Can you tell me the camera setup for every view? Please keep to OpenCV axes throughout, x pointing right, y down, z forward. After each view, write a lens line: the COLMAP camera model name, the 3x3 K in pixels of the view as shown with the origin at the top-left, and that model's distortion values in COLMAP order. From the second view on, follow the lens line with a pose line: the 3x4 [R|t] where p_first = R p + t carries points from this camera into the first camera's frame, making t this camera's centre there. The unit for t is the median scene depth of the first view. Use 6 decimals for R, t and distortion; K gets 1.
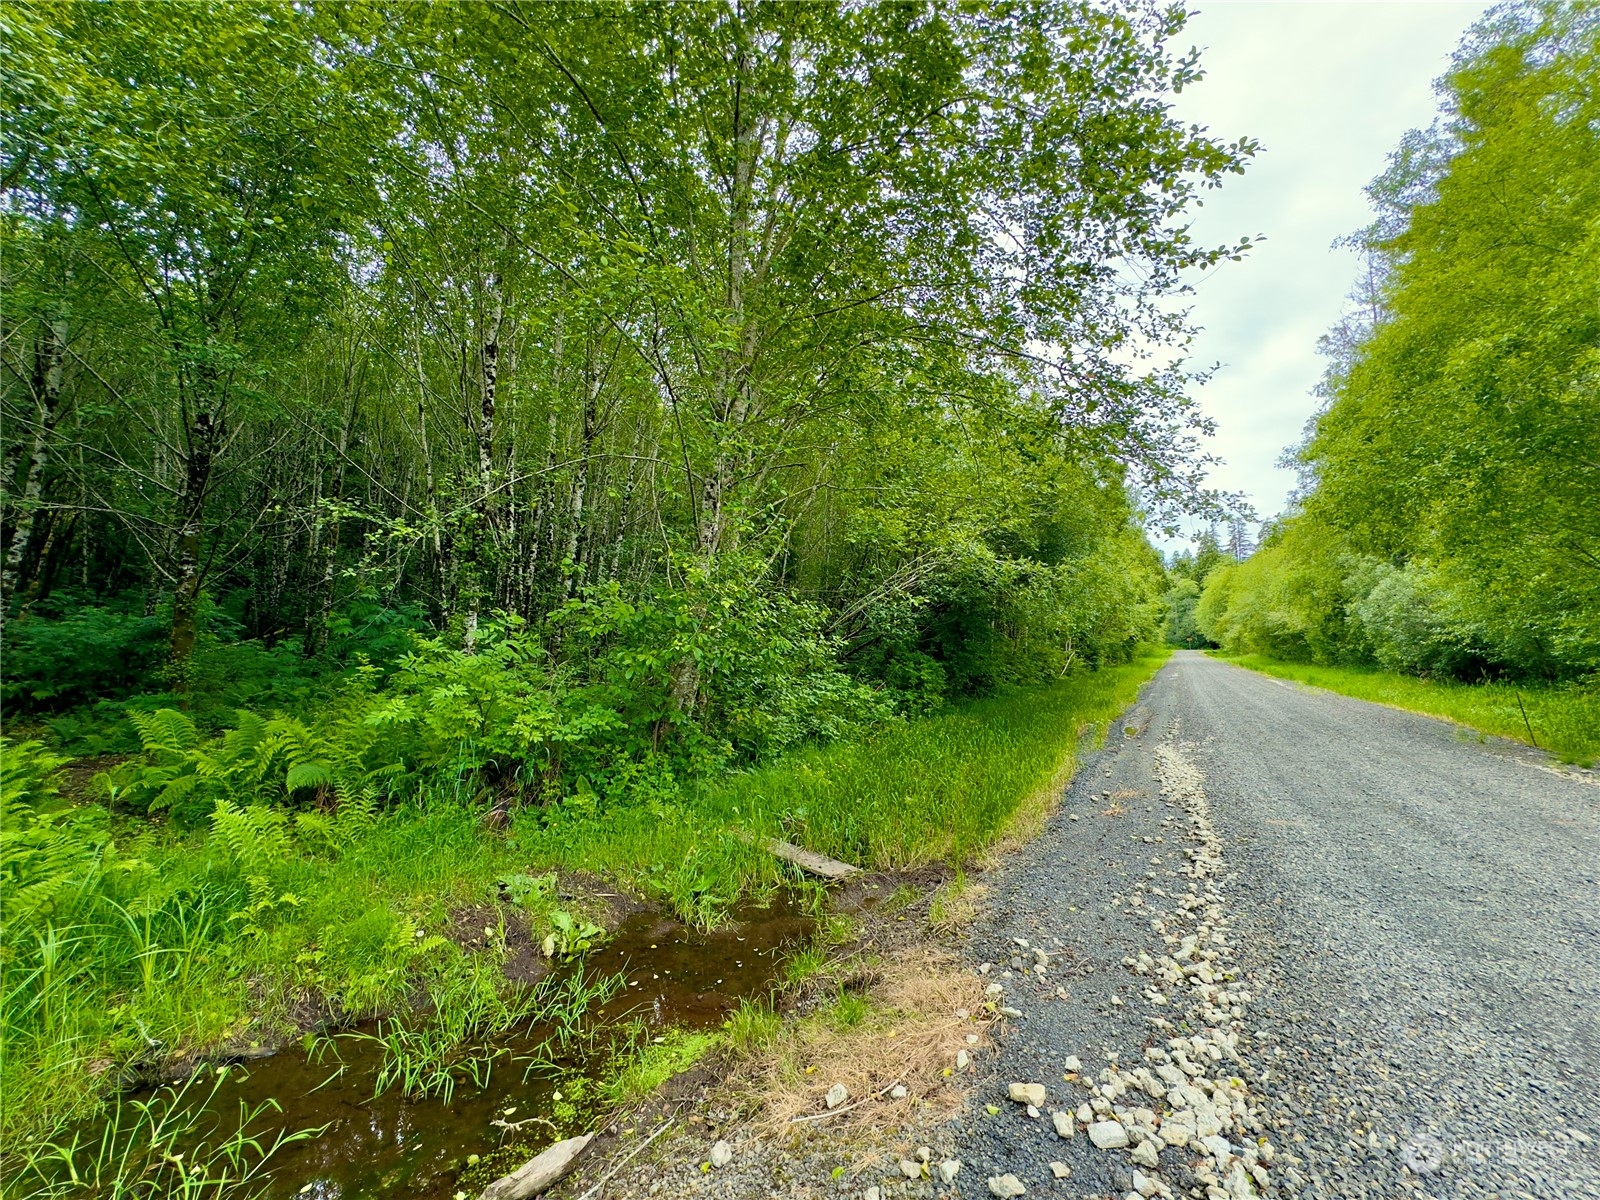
lens RADIAL K [[640.6, 0, 796.5], [0, 640.6, 599.6], [0, 0, 1]] dist [-0.002191, 0.000363]
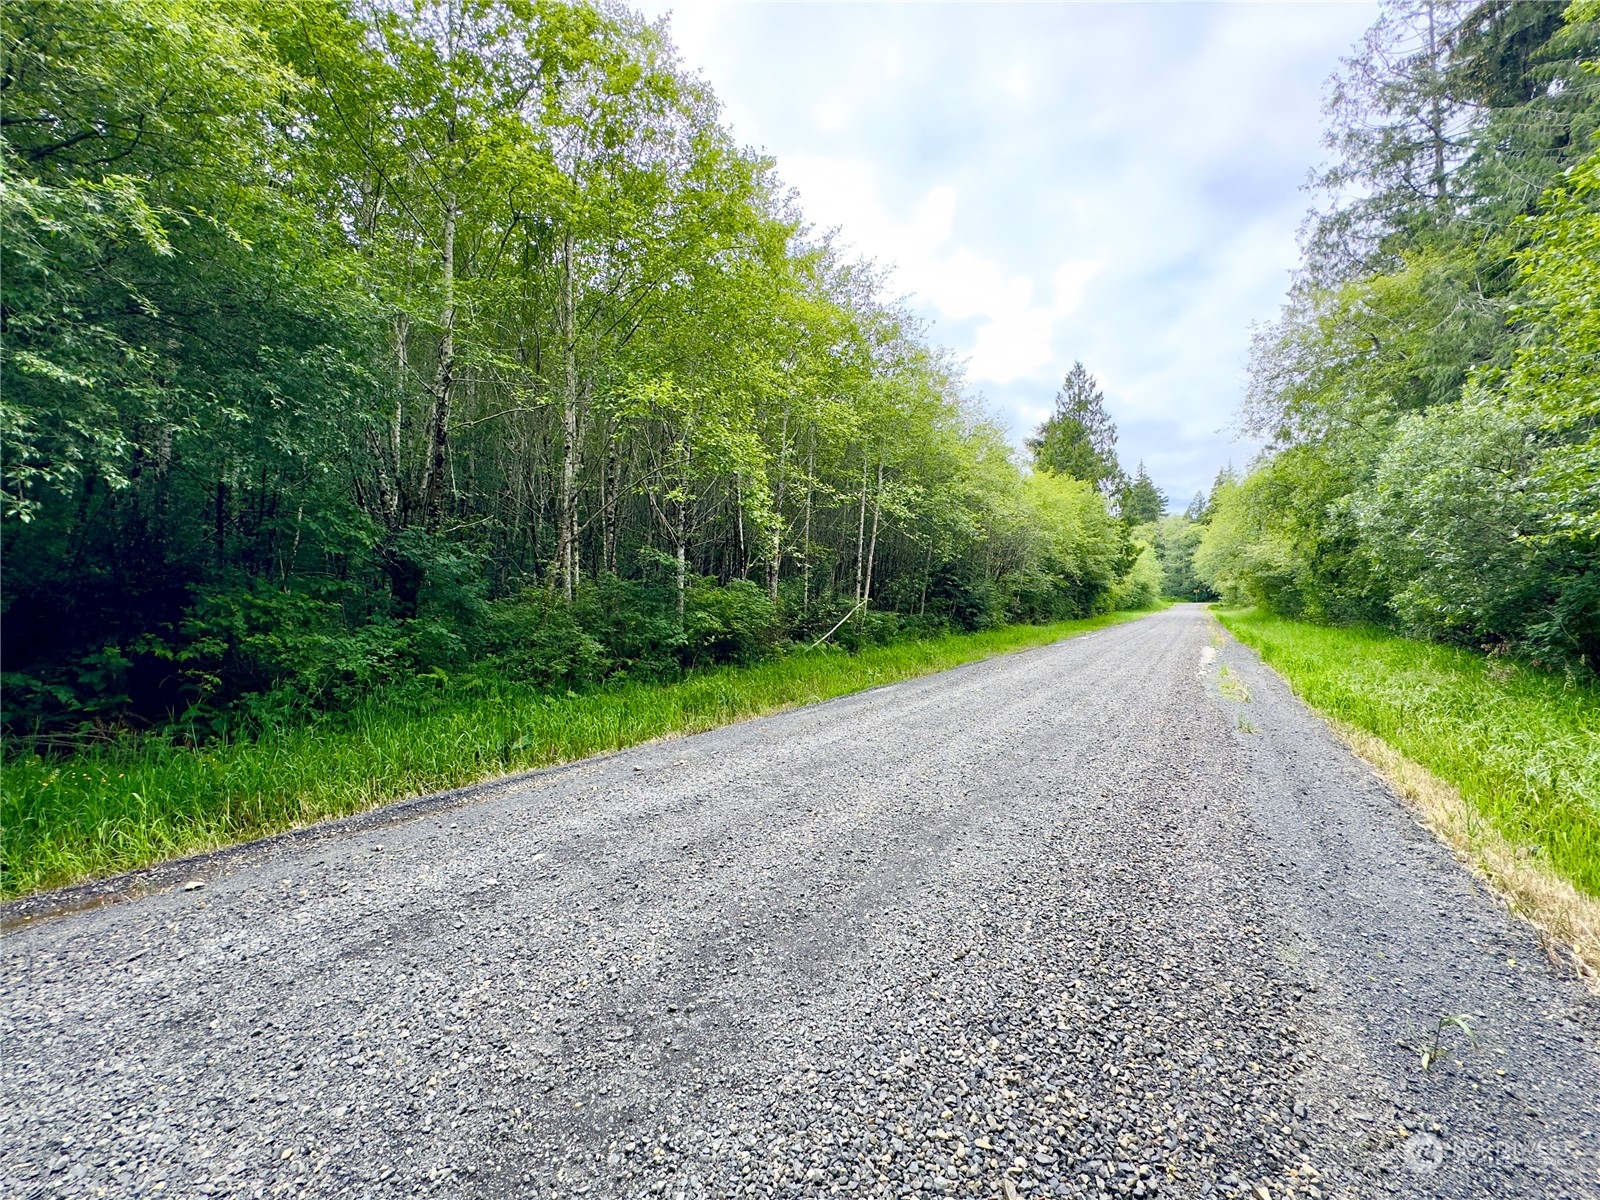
lens RADIAL K [[640.6, 0, 801.0], [0, 640.6, 600.3], [0, 0, 1]] dist [-0.002191, 0.000363]
pose [[0.999685, 0.013950, -0.020868, 0.363687], [-0.012184, 0.996517, 0.082491, 0.038138], [0.021946, -0.082211, 0.996373, 0.392822]]
